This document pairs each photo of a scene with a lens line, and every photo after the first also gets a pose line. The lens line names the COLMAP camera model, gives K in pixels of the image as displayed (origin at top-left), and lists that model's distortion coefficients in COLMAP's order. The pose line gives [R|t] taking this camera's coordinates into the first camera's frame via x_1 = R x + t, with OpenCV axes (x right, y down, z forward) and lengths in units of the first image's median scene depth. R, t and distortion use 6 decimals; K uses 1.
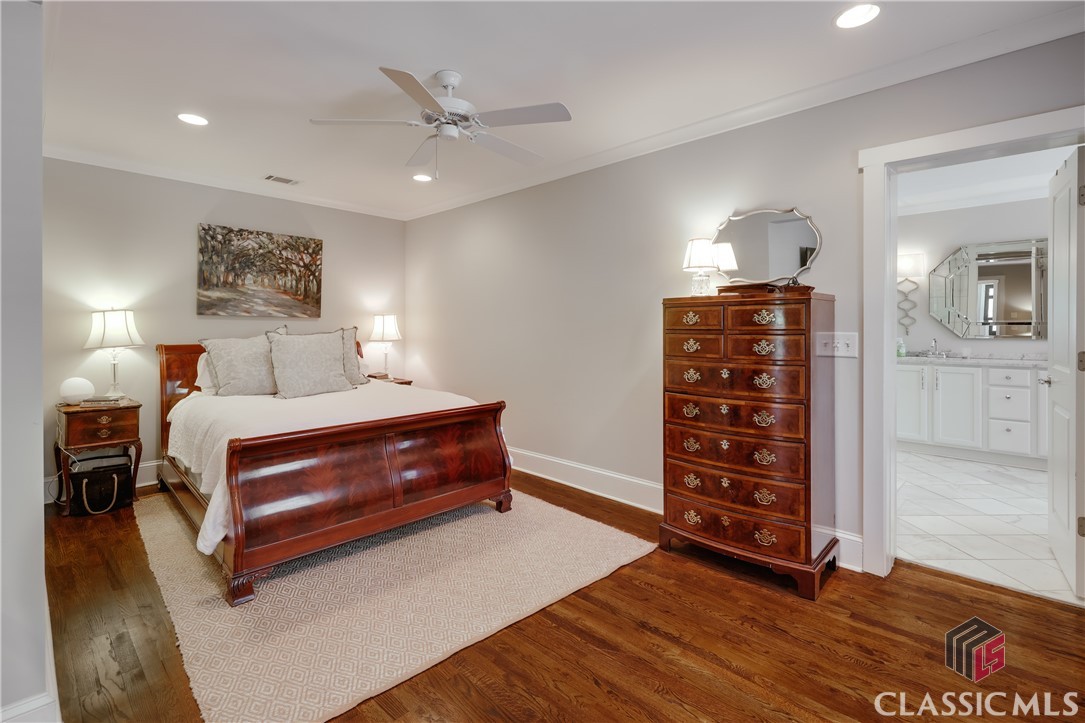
lens RADIAL K [[493.3, 0, 558.7], [0, 493.3, 328.6], [0, 0, 1]] dist [-0.008763, 0.000395]
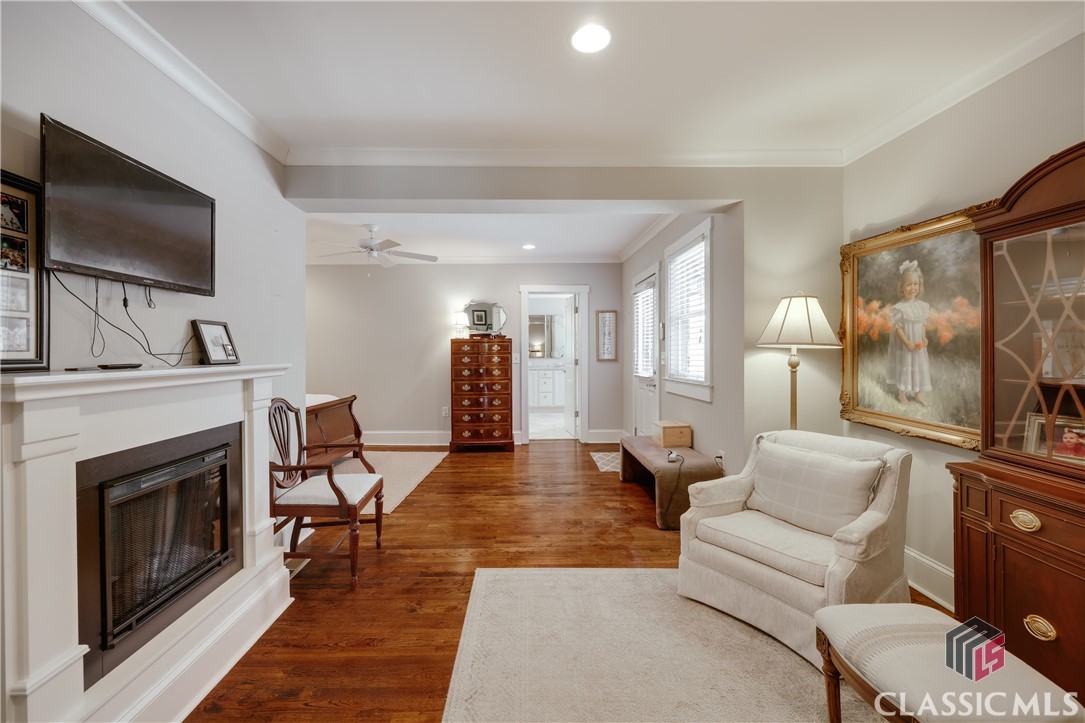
lens RADIAL K [[398.9, 0, 539.6], [0, 398.9, 363.5], [0, 0, 1]] dist [0.003257, 0.000059]
pose [[0.711481, -0.024271, 0.702286, -0.575213], [0.012040, 0.999678, 0.022350, 0.009722], [-0.702602, -0.007446, 0.711544, -0.416613]]
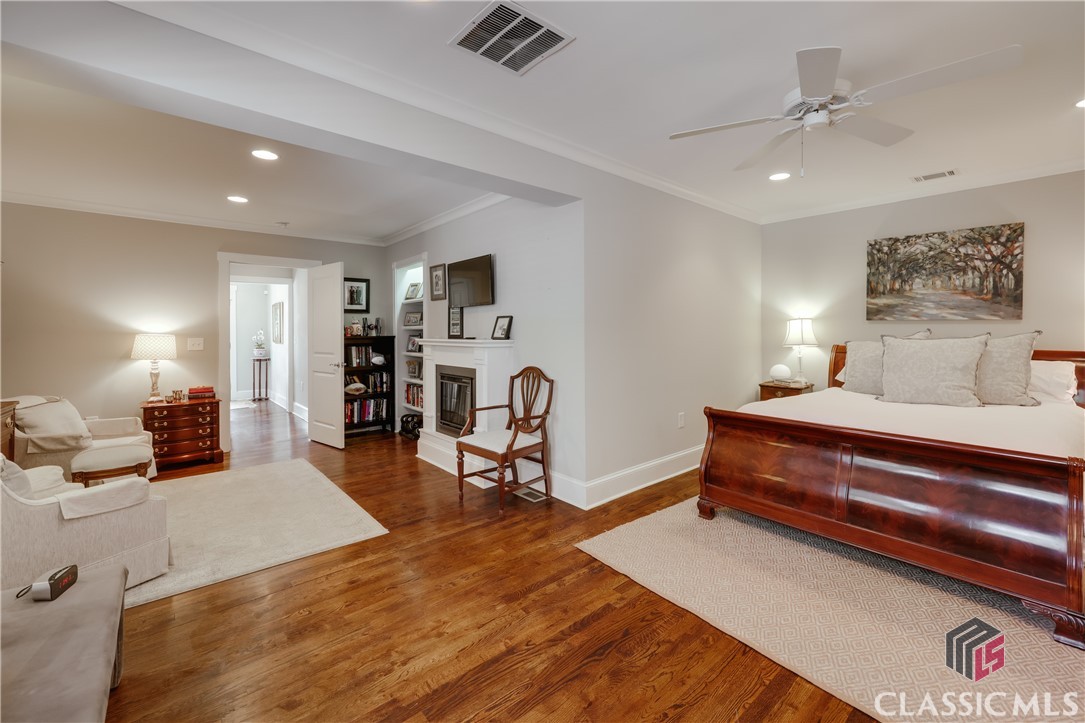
lens RADIAL K [[473.3, 0, 544.1], [0, 473.3, 328.6], [0, 0, 1]] dist [0.003995, 0.000397]
pose [[-0.131377, -0.001837, -0.991331, 0.473272], [-0.002157, 0.999996, -0.001567, -0.005055], [0.991330, 0.001933, -0.131381, 0.398173]]
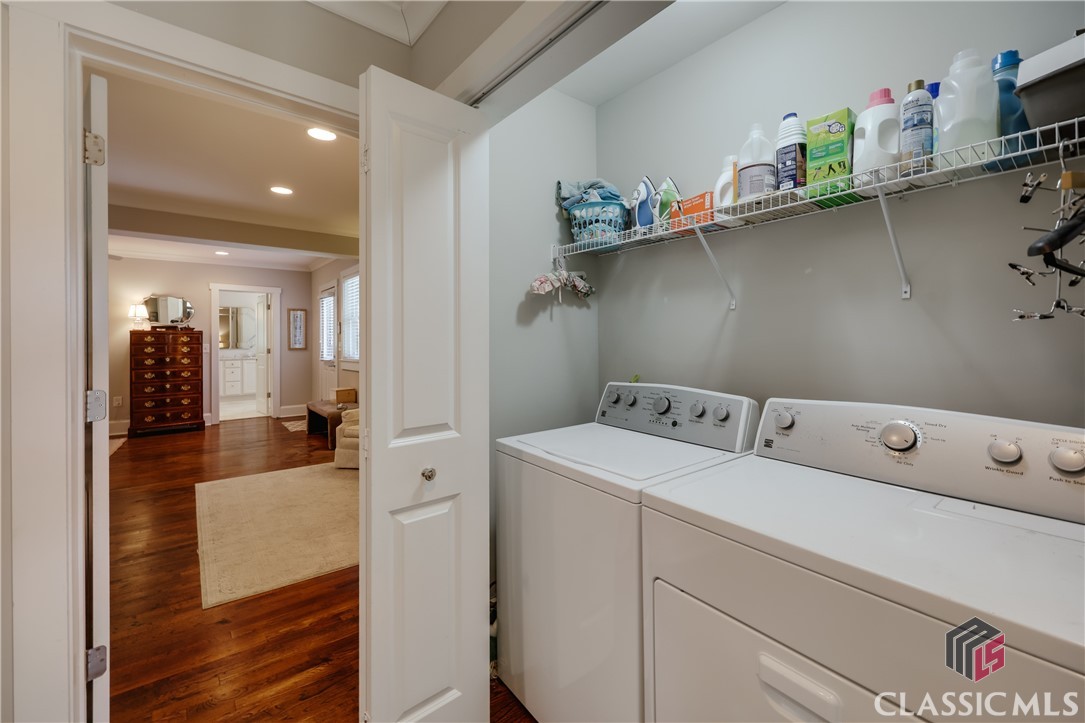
lens RADIAL K [[445.5, 0, 551.7], [0, 445.5, 337.2], [0, 0, 1]] dist [-0.005973, 0.001532]
pose [[0.122766, 0.006729, 0.992413, -1.239765], [0.017595, 0.999805, -0.008956, 0.017953], [-0.992280, 0.018561, 0.122624, -0.946095]]
